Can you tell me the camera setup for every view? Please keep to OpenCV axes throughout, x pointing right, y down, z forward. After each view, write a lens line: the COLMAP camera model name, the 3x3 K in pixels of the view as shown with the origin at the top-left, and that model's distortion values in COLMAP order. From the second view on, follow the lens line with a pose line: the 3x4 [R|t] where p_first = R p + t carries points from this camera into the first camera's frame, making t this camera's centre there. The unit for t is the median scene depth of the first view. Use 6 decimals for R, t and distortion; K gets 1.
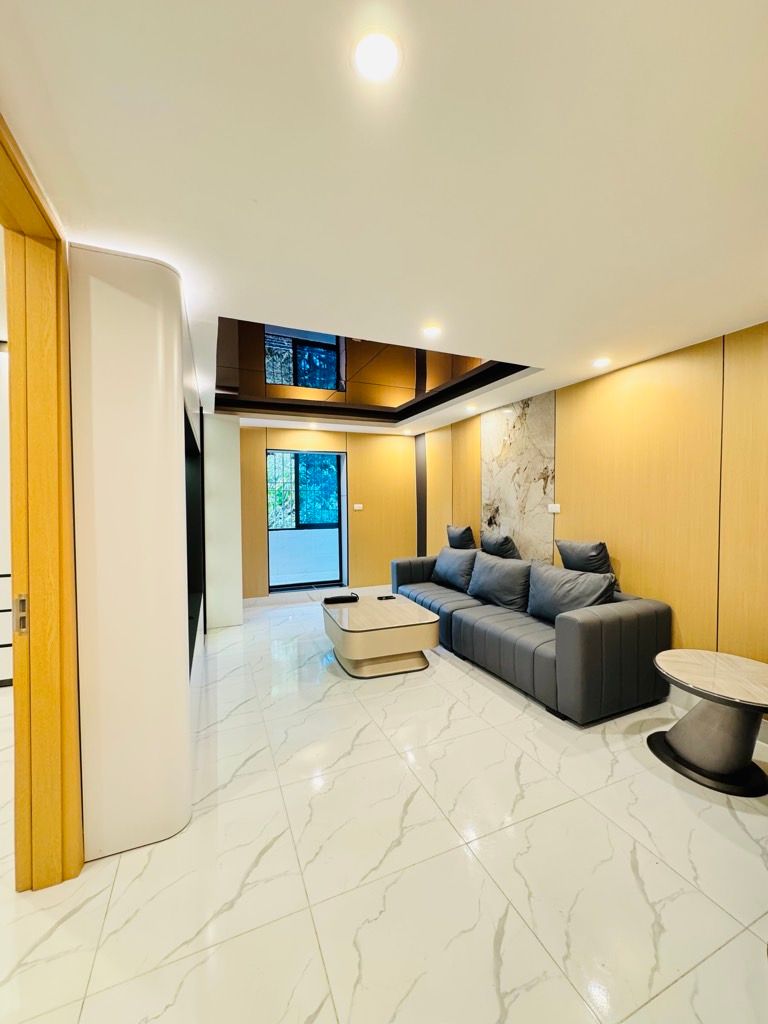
lens RADIAL K [[411.2, 0, 384.9], [0, 411.2, 511.6], [0, 0, 1]] dist [-0.001716, 0.000921]
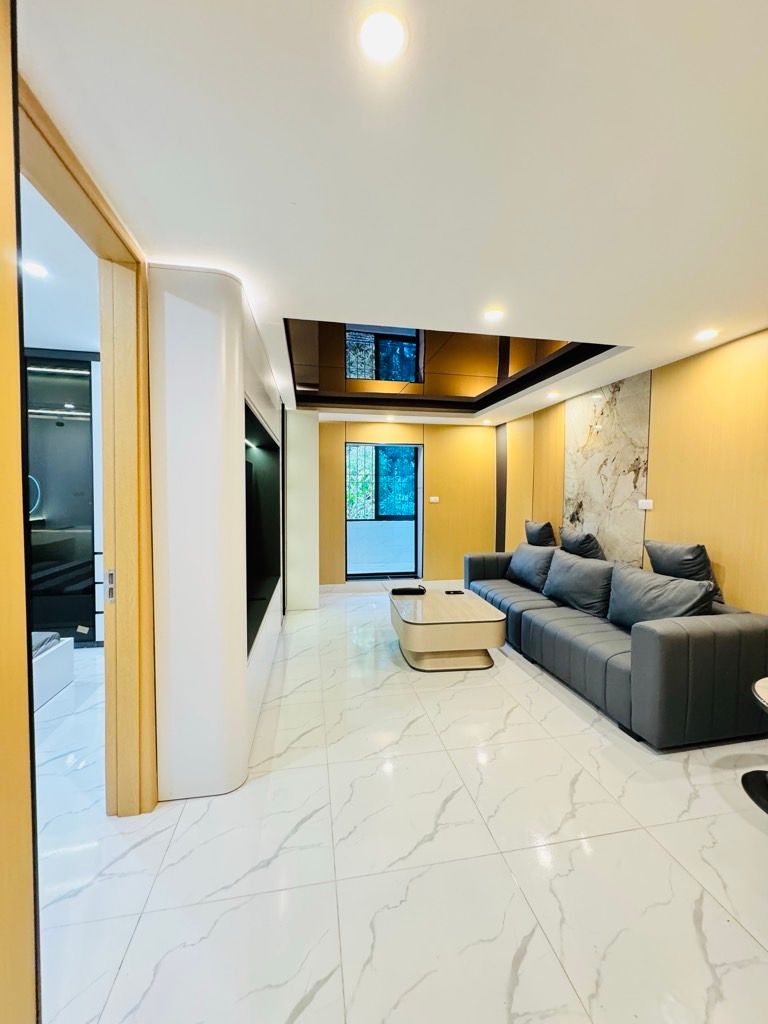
lens RADIAL K [[411.2, 0, 383.2], [0, 411.2, 512.4], [0, 0, 1]] dist [-0.001716, 0.000921]
pose [[0.975057, 0.022016, -0.220860, 0.066694], [-0.017413, 0.999589, 0.022765, -0.001186], [0.221271, -0.018352, 0.975040, 0.010466]]
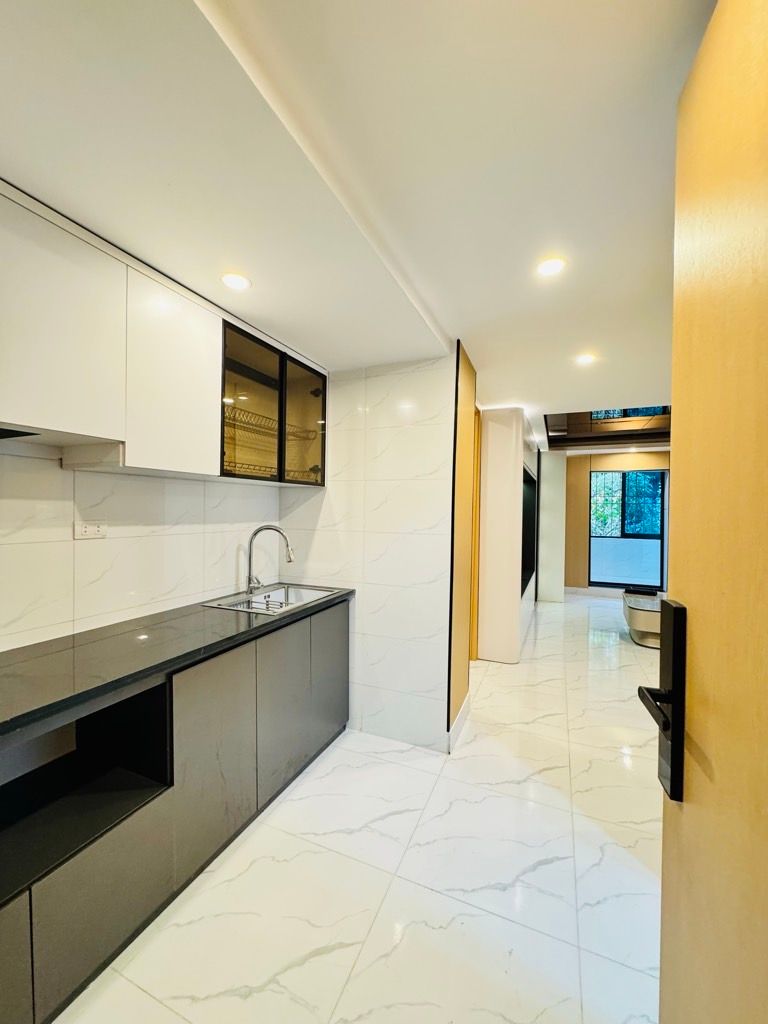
lens RADIAL K [[411.2, 0, 384.2], [0, 411.2, 517.8], [0, 0, 1]] dist [-0.001716, 0.000921]
pose [[0.695692, 0.028028, -0.717793, 0.318440], [-0.034836, 0.999379, 0.005261, 0.009487], [0.717495, 0.021345, 0.696236, -0.578349]]
